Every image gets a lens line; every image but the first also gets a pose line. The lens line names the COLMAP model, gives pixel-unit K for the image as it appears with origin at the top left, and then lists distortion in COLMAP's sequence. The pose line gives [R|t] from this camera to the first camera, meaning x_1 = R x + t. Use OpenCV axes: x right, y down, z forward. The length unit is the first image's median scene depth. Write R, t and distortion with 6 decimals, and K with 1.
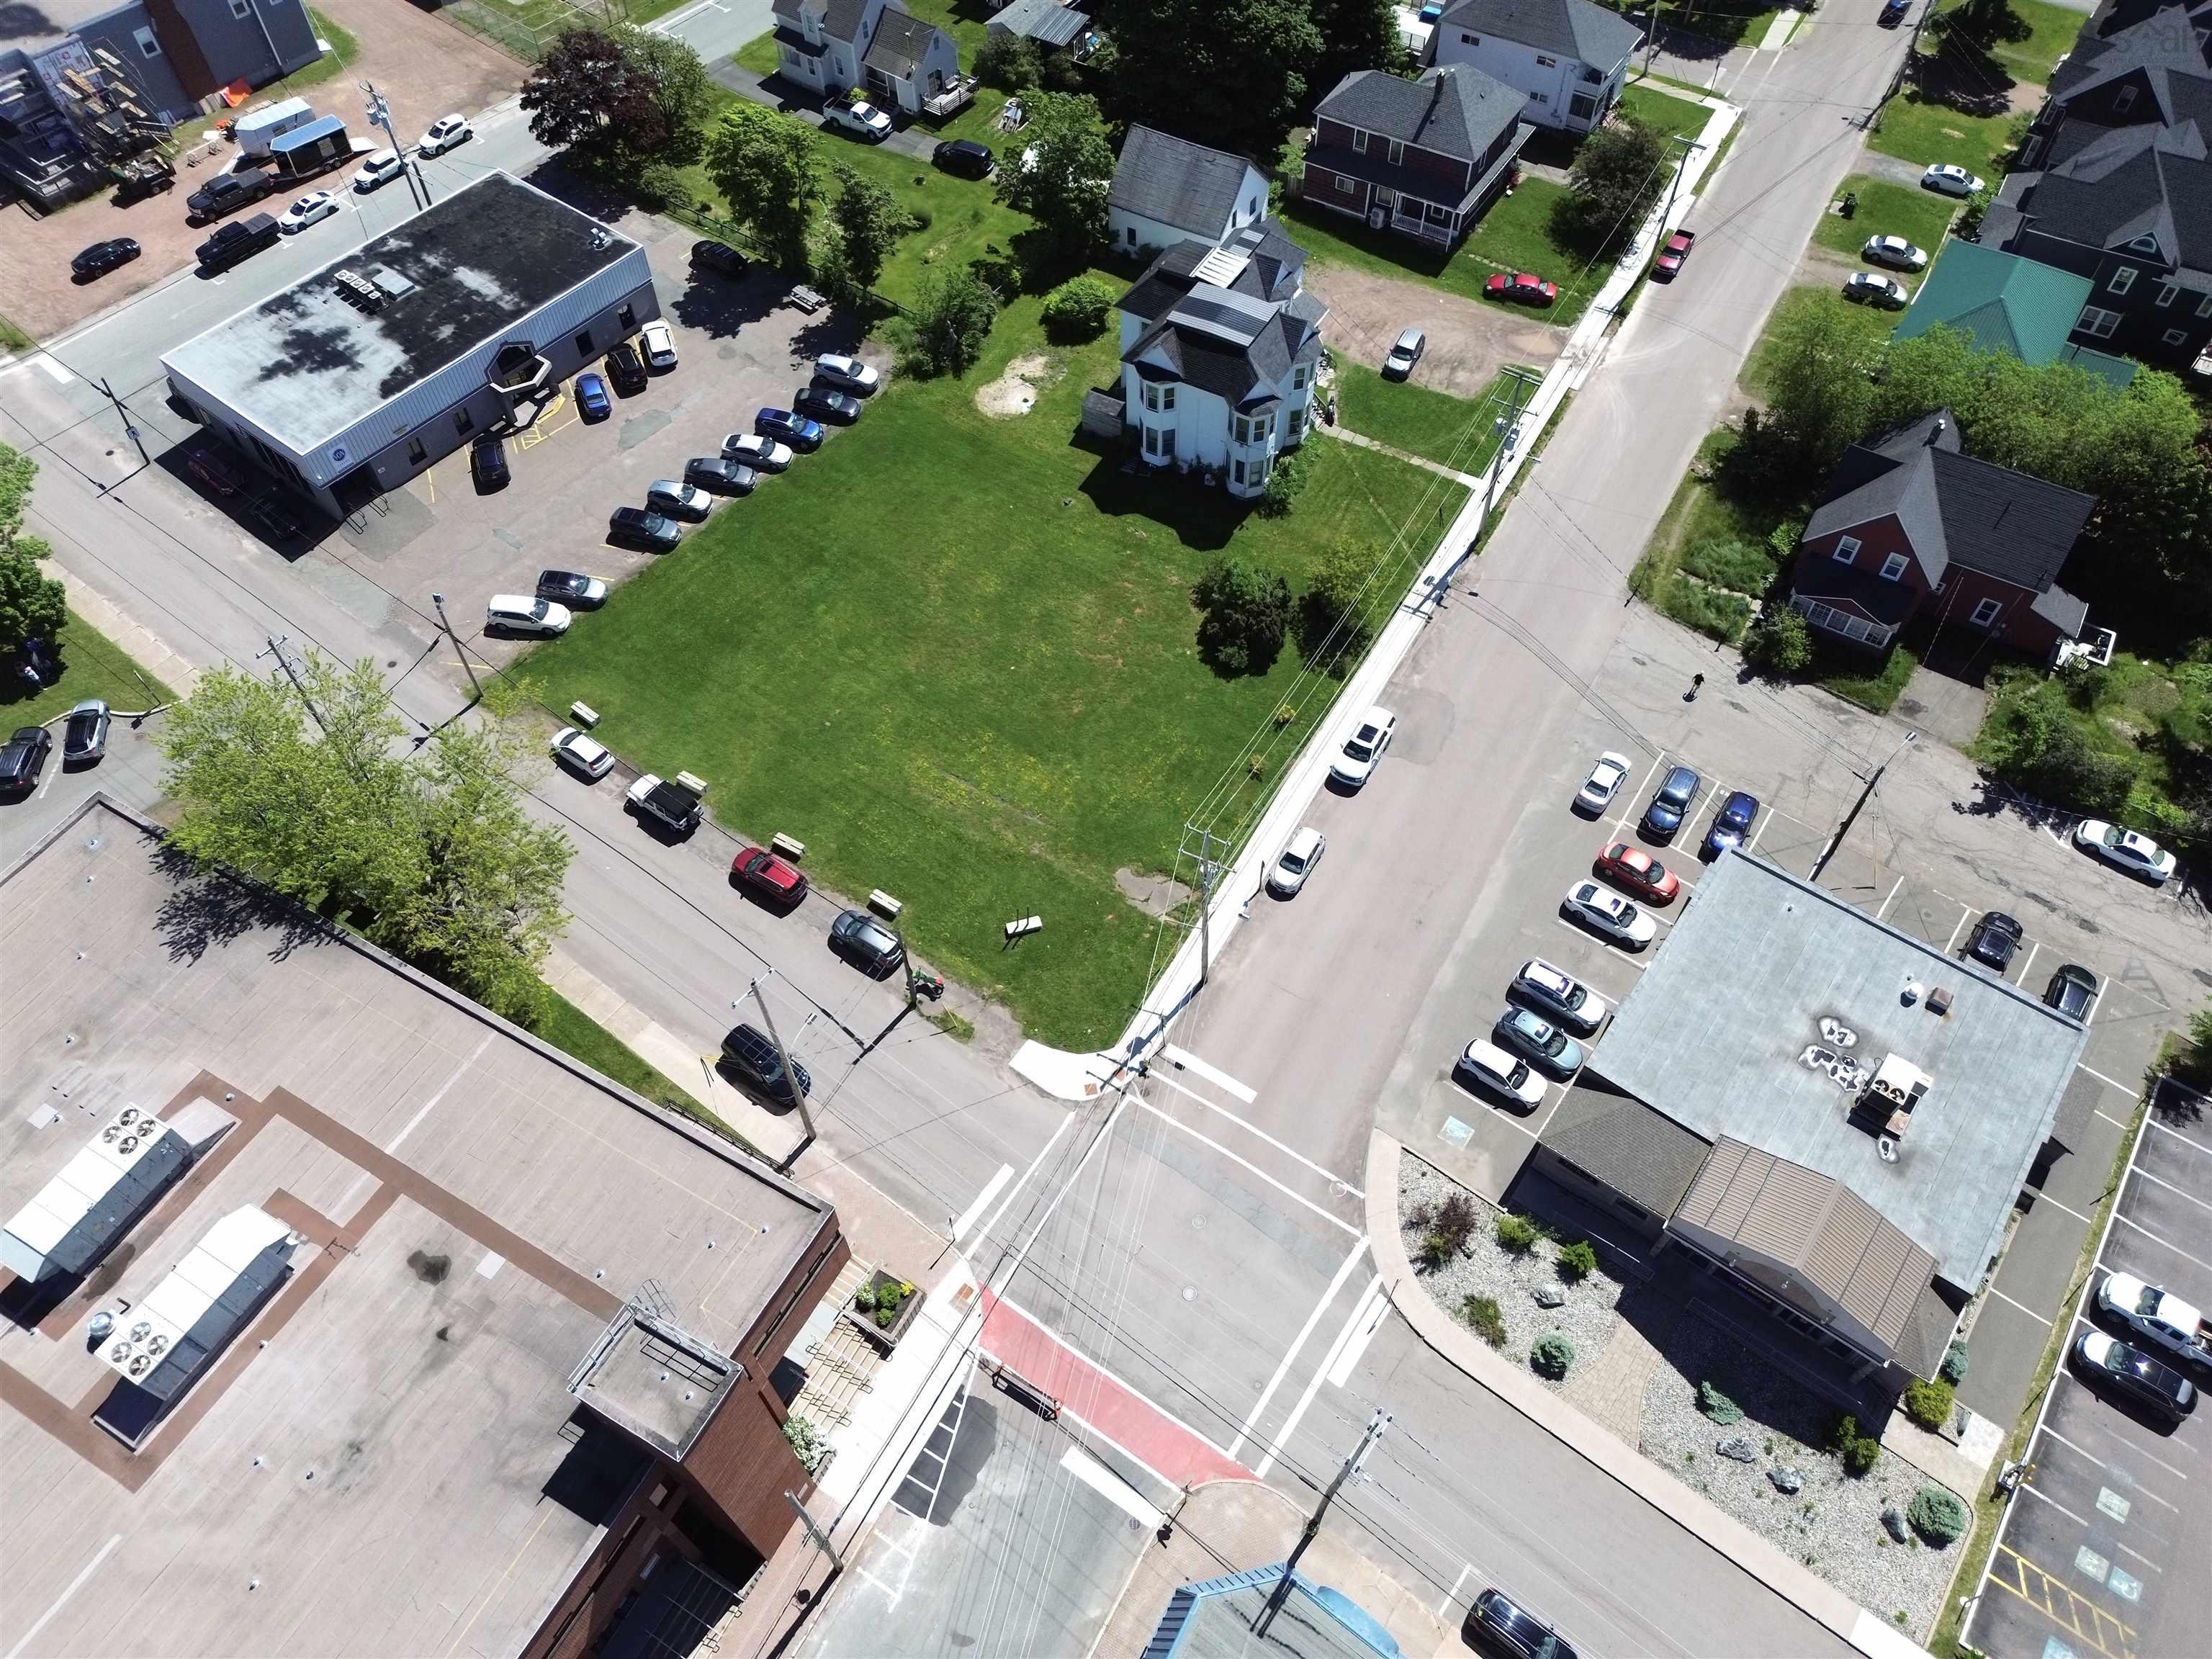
lens RADIAL K [[1560.3, 0, 1109.3], [0, 1560.3, 825.6], [0, 0, 1]] dist [0.074103, -0.082256]
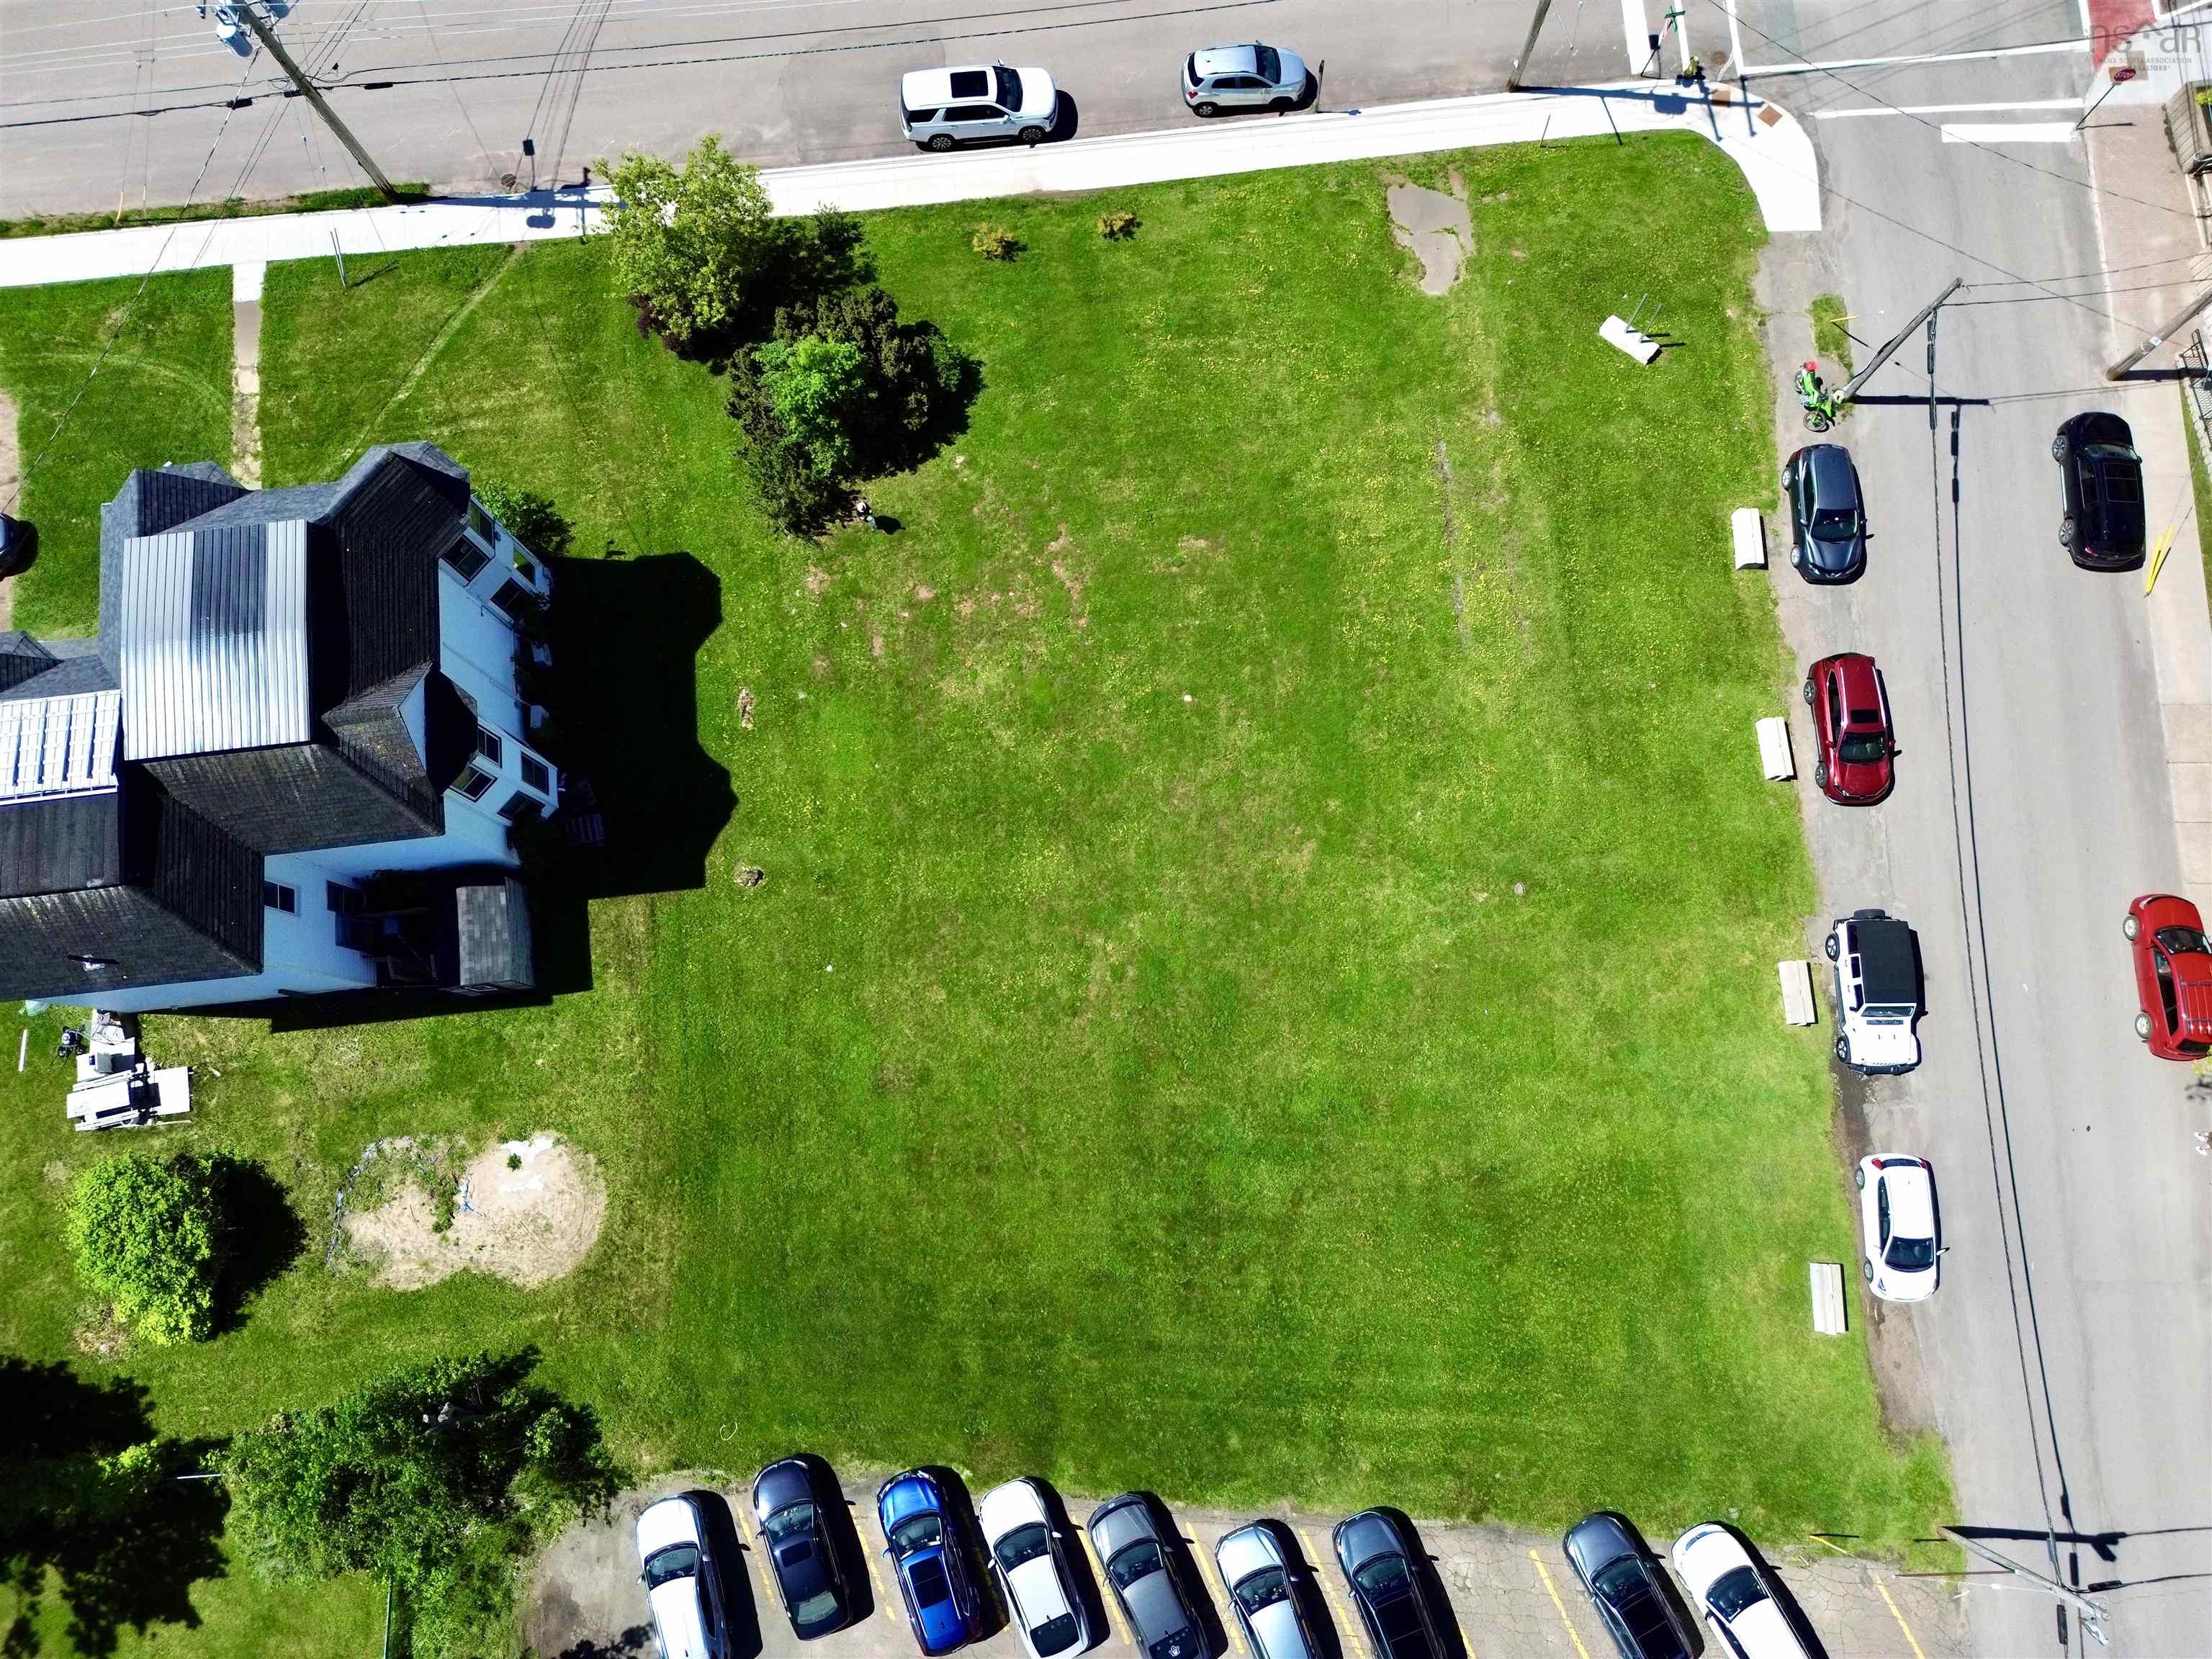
lens RADIAL K [[1560.3, 0, 1109.3], [0, 1560.3, 825.6], [0, 0, 1]] dist [0.074103, -0.082256]
pose [[-0.584654, -0.790959, 0.180457, -0.164896], [0.665976, -0.340886, 0.663531, -0.452039], [-0.463310, 0.508115, 0.726060, 0.628997]]
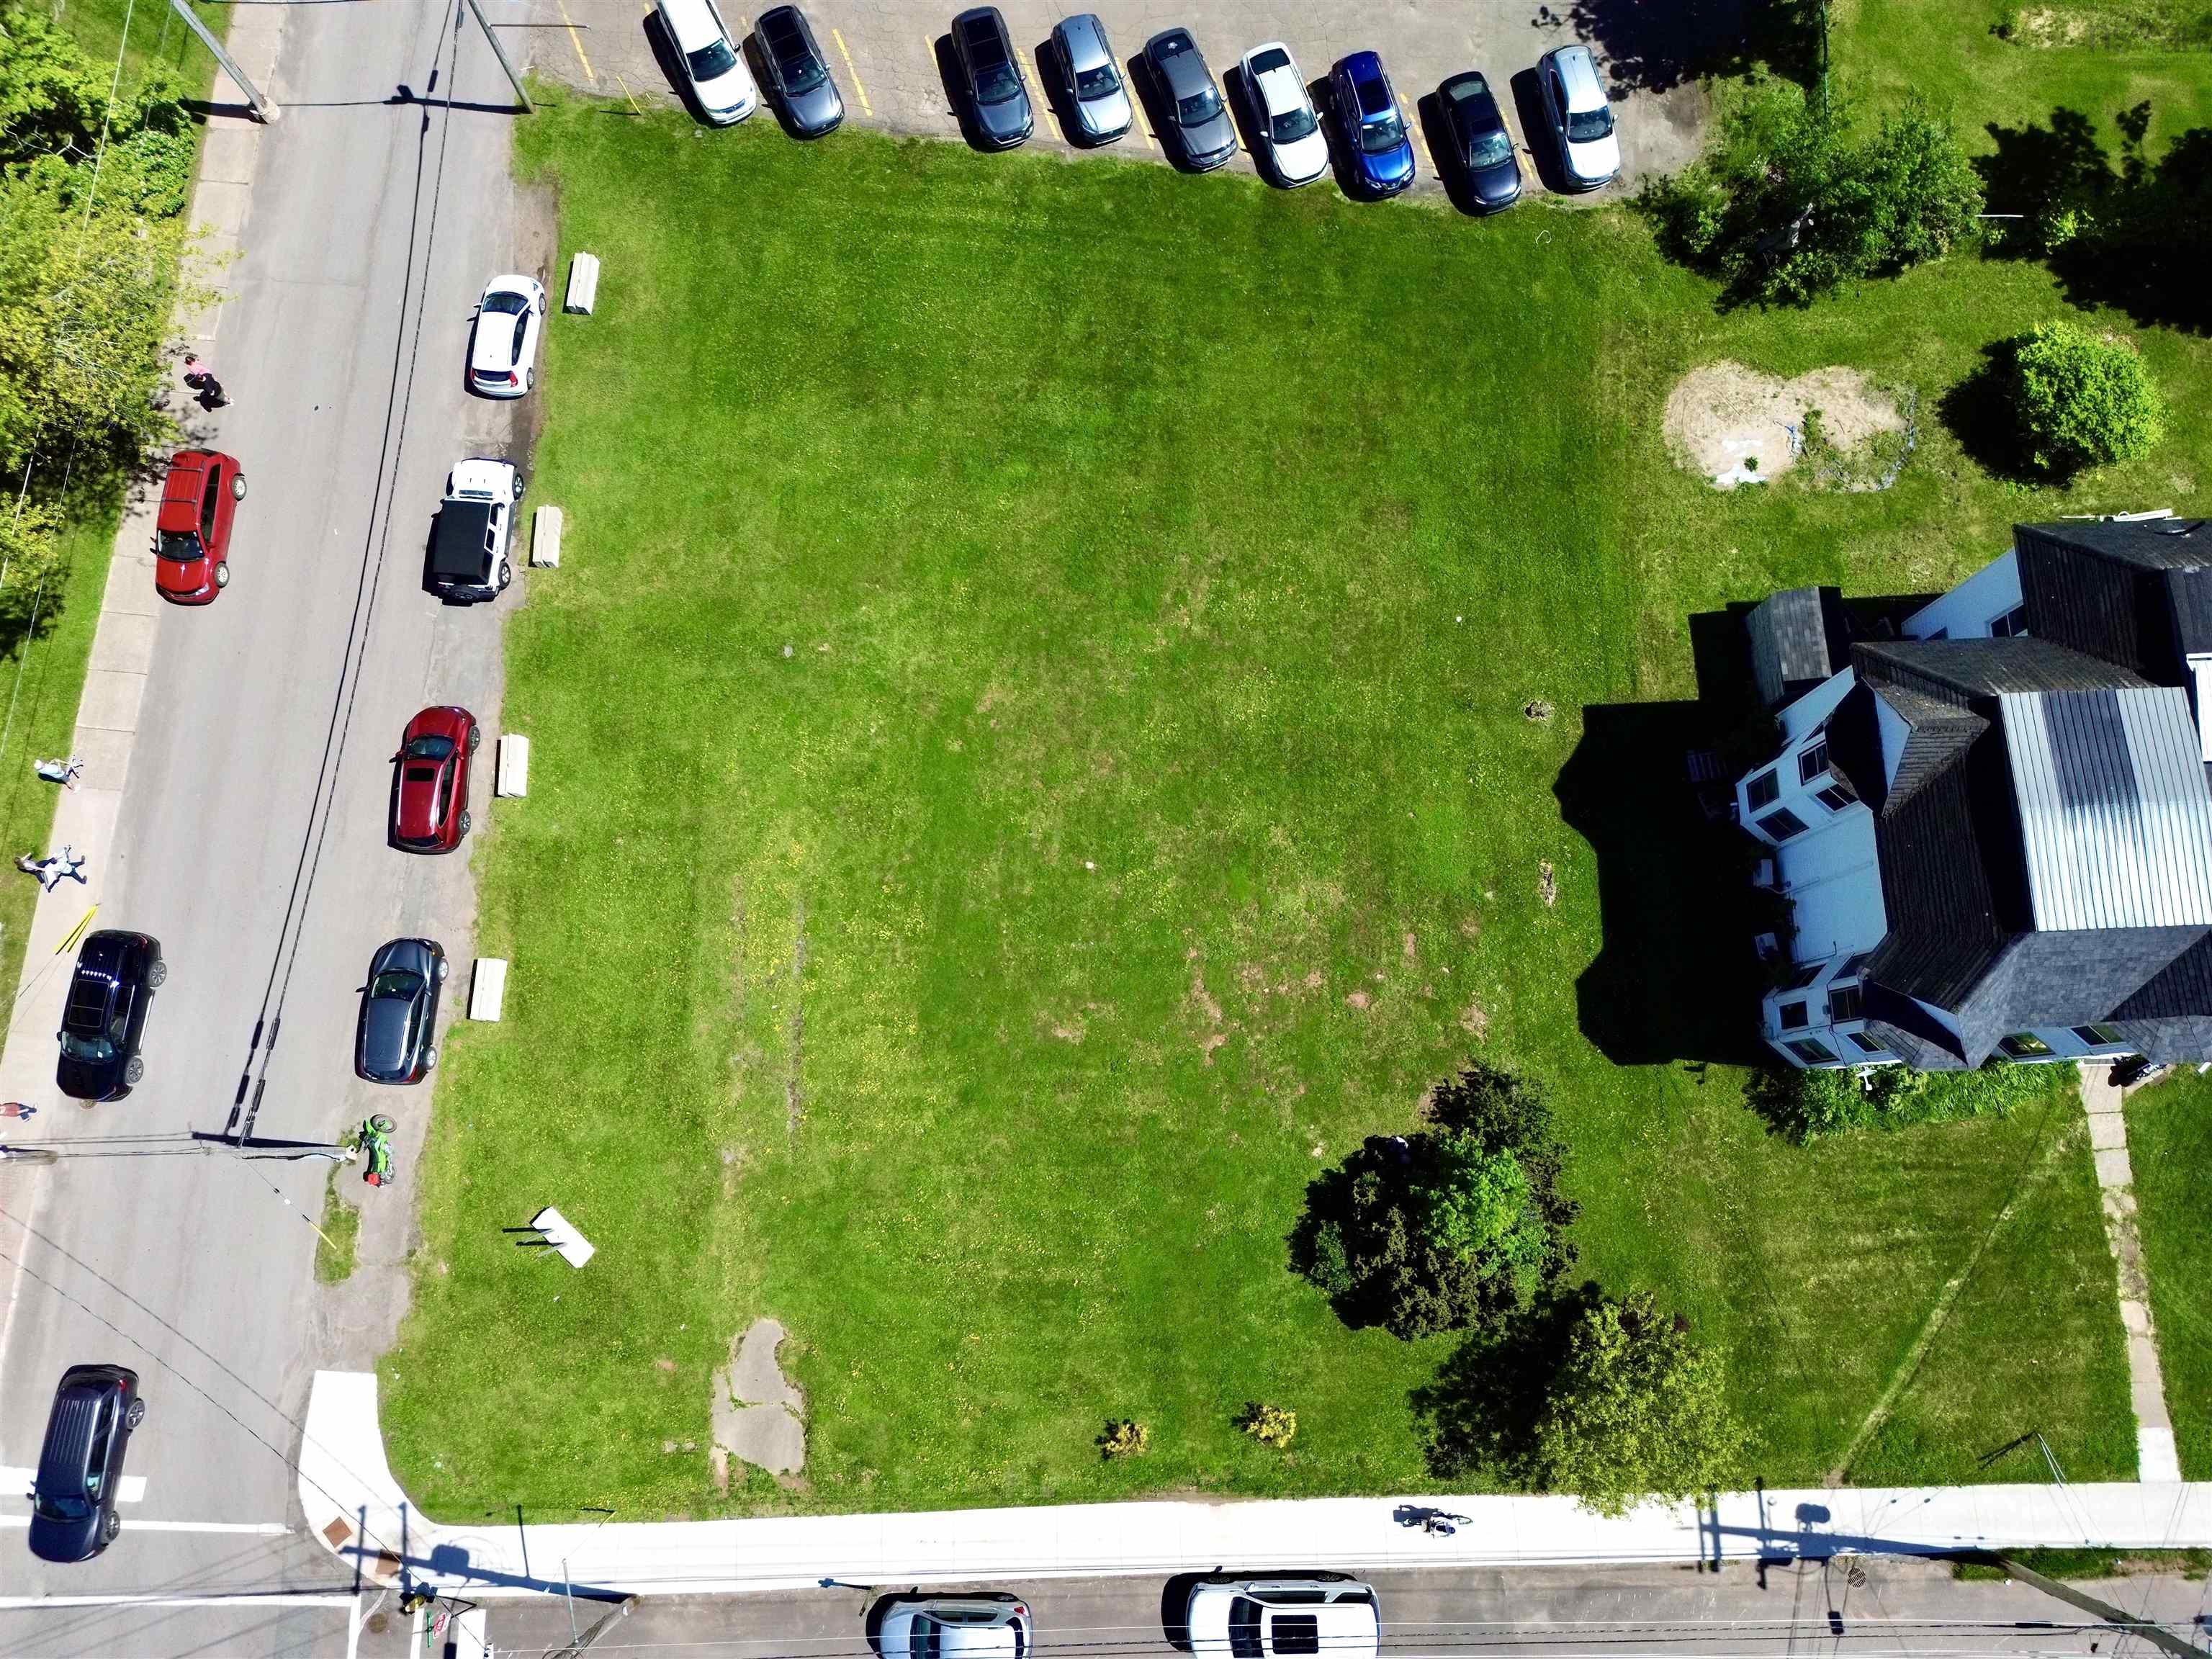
lens RADIAL K [[1560.3, 0, 1109.3], [0, 1560.3, 825.6], [0, 0, 1]] dist [0.074103, -0.082256]
pose [[0.524727, 0.835301, -0.164116, 0.012089], [-0.685064, 0.528796, 0.501061, -0.346571], [0.505321, -0.150490, 0.849708, 0.551916]]
